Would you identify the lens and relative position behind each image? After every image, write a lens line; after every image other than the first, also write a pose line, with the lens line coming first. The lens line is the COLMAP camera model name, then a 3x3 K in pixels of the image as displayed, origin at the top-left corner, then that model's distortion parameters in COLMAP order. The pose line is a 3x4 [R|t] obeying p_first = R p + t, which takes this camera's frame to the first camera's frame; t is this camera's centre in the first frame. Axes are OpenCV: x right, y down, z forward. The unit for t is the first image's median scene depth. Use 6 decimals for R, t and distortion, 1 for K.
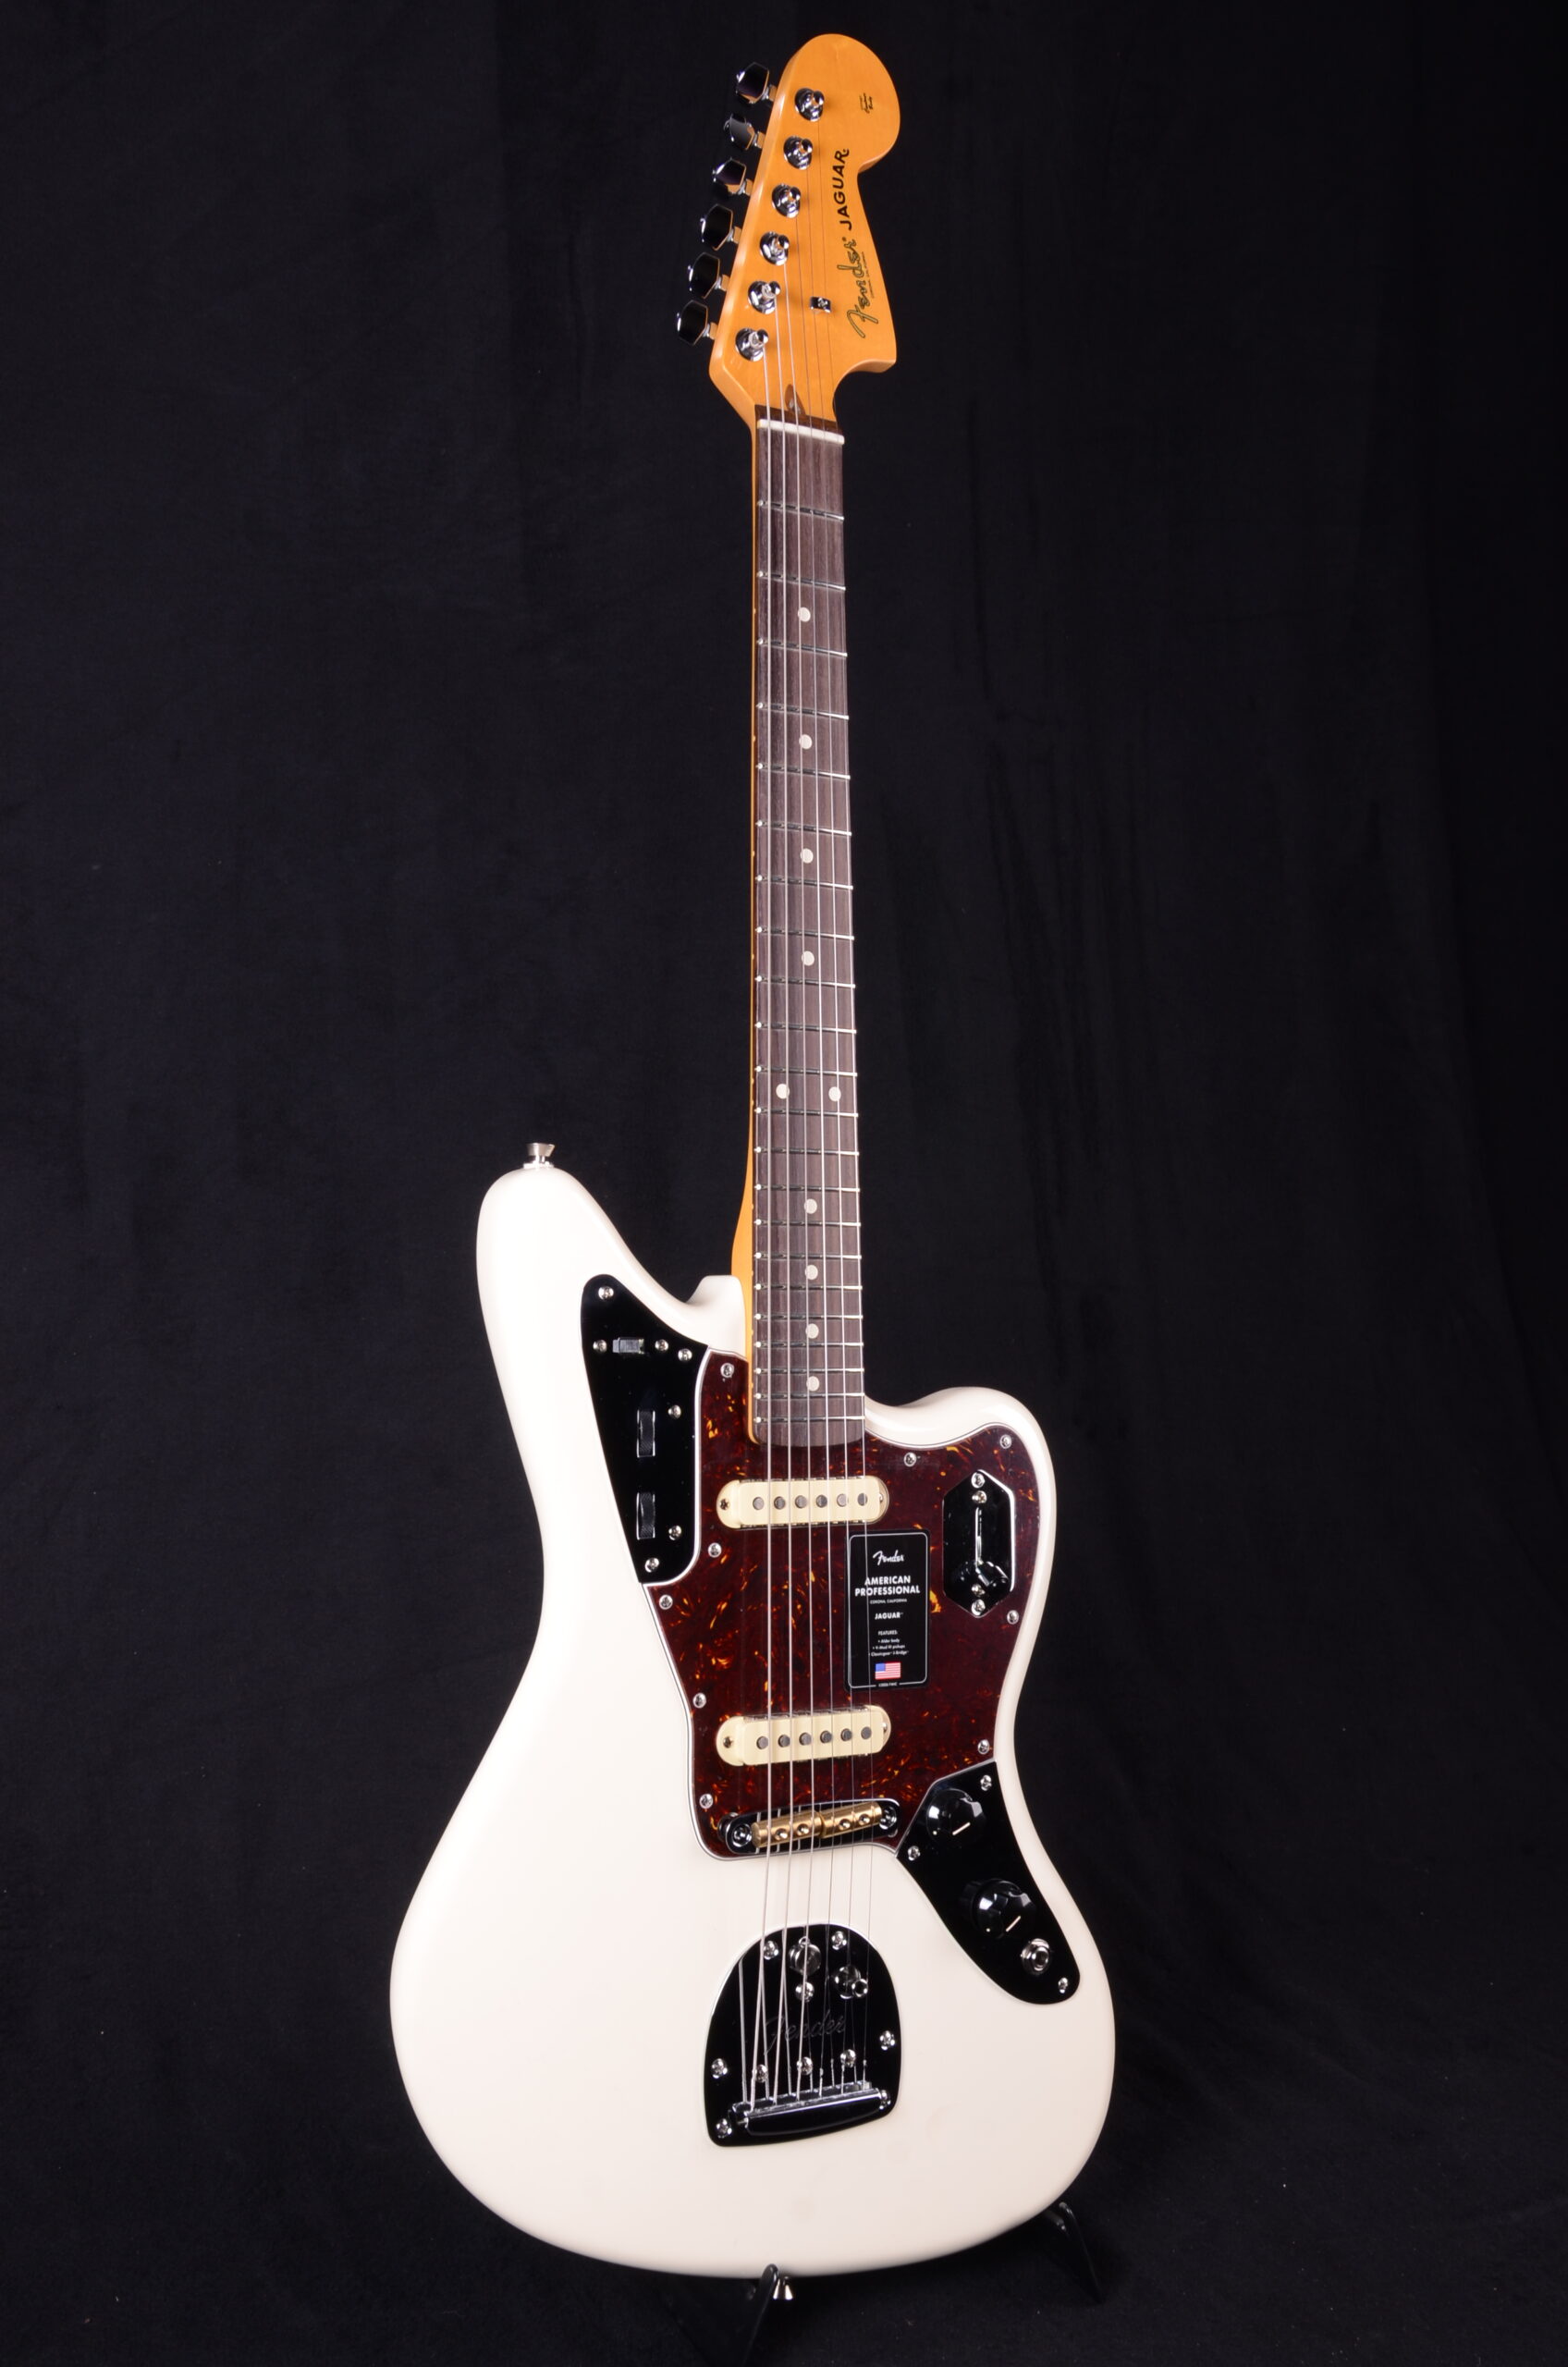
lens RADIAL K [[2445.9, 0, 806.9], [0, 2445.9, 1211.7], [0, 0, 1]] dist [-0.001680, 0.000000]
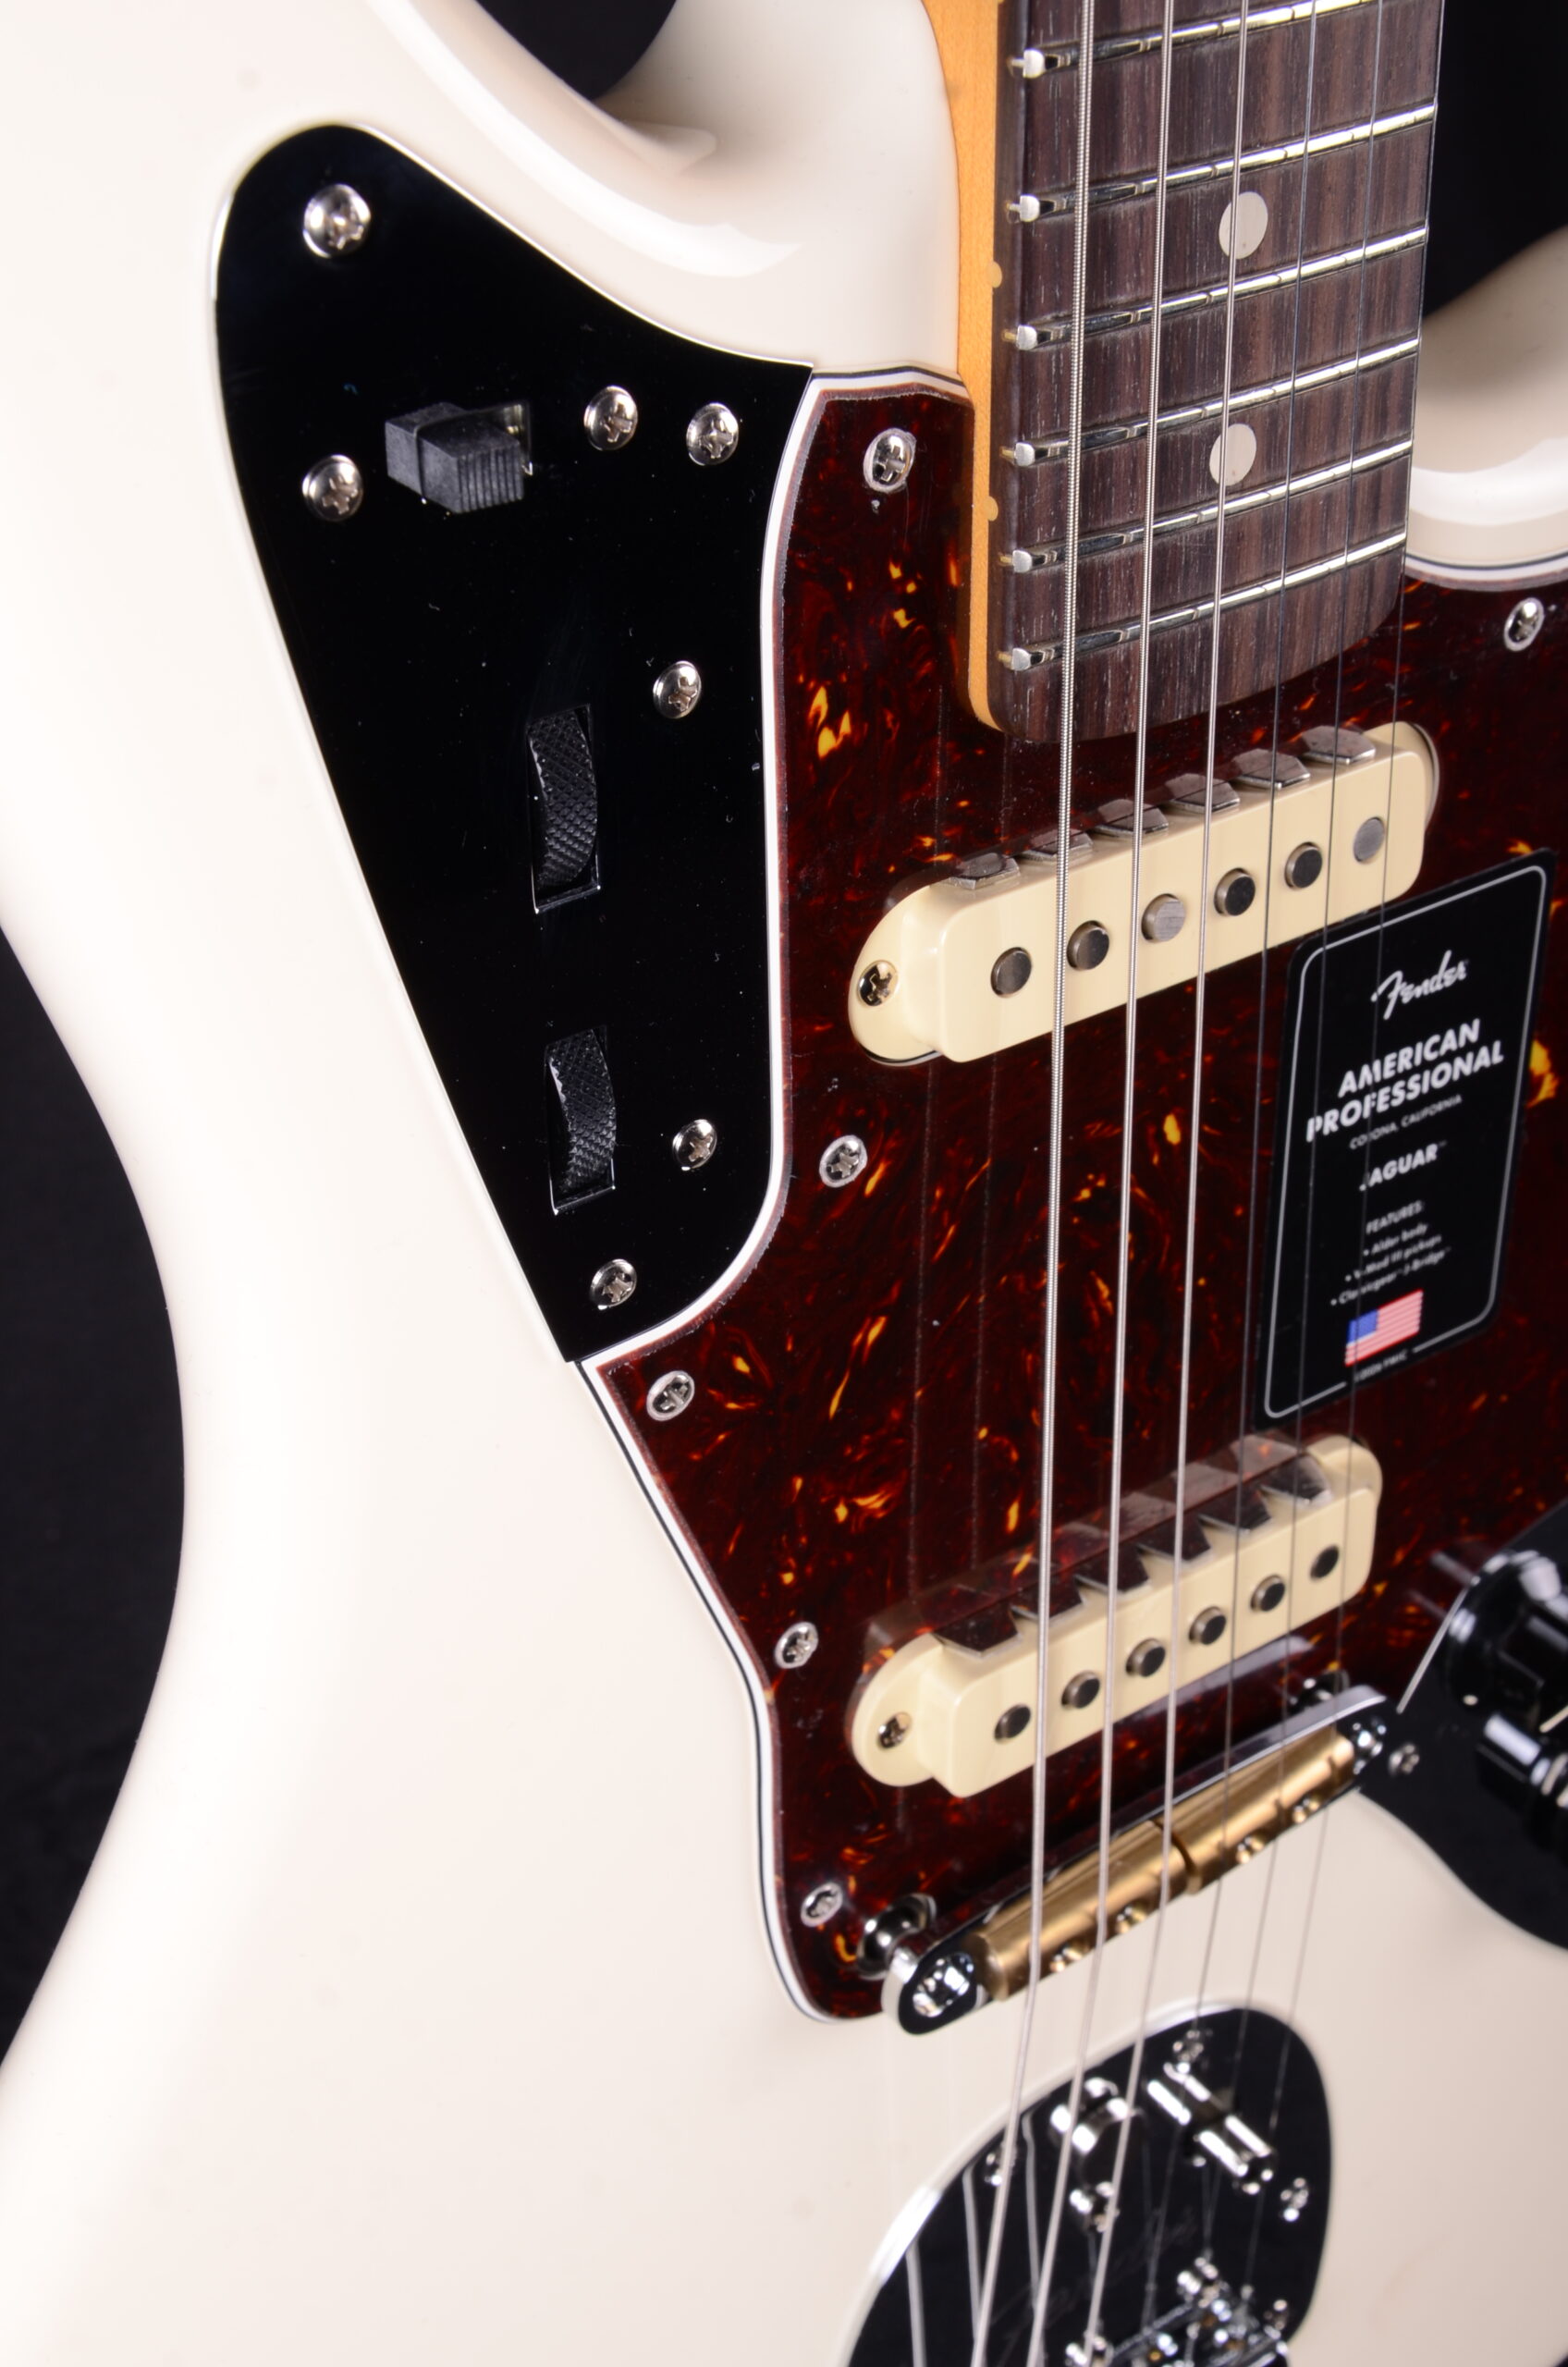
lens RADIAL K [[3386.7, 0, 780.9], [0, 3386.7, 1193.4], [0, 0, 1]] dist [0.066245, 0.000000]
pose [[0.994077, -0.069006, 0.083956, -0.071069], [0.009329, 0.823872, 0.566700, -0.054542], [-0.108275, -0.562560, 0.819636, 0.690120]]
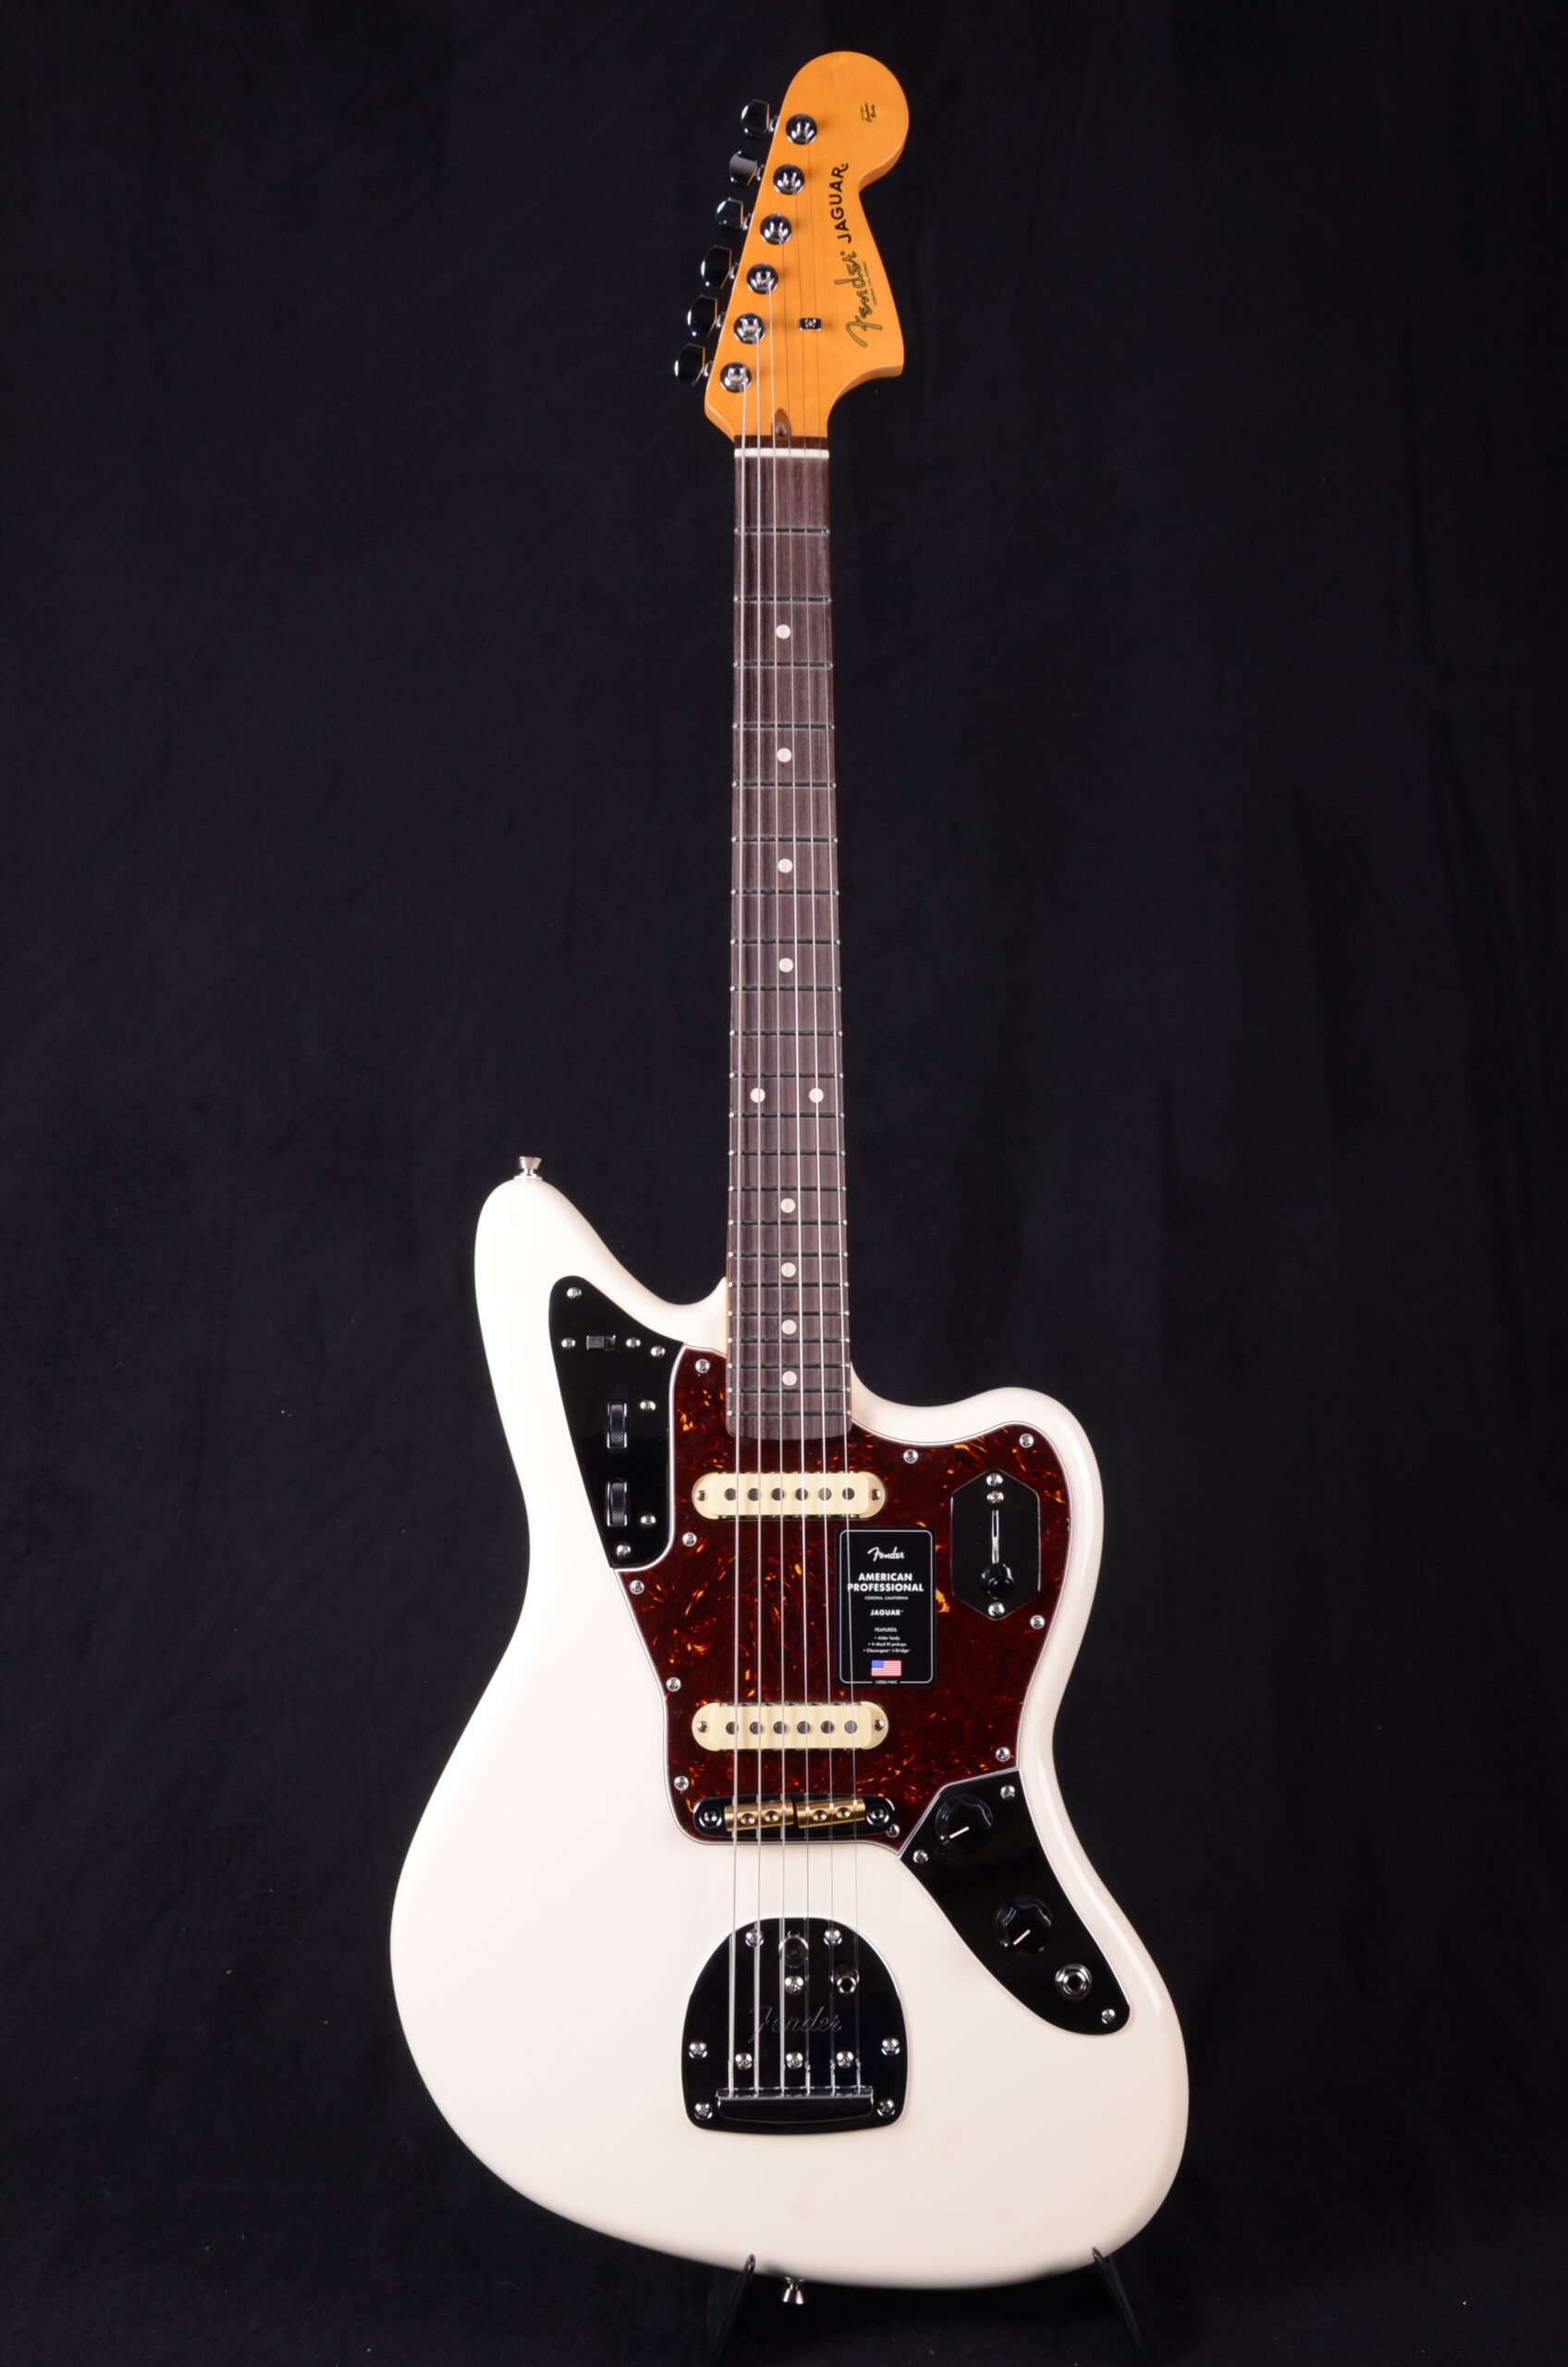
lens RADIAL K [[3100.2, 0, 791.1], [0, 3100.2, 1213.5], [0, 0, 1]] dist [0.088269, 0.000000]
pose [[0.894592, -0.049792, -0.444101, 0.571930], [0.027368, 0.998012, -0.056765, 0.073982], [0.446045, 0.038628, 0.894177, -0.155791]]
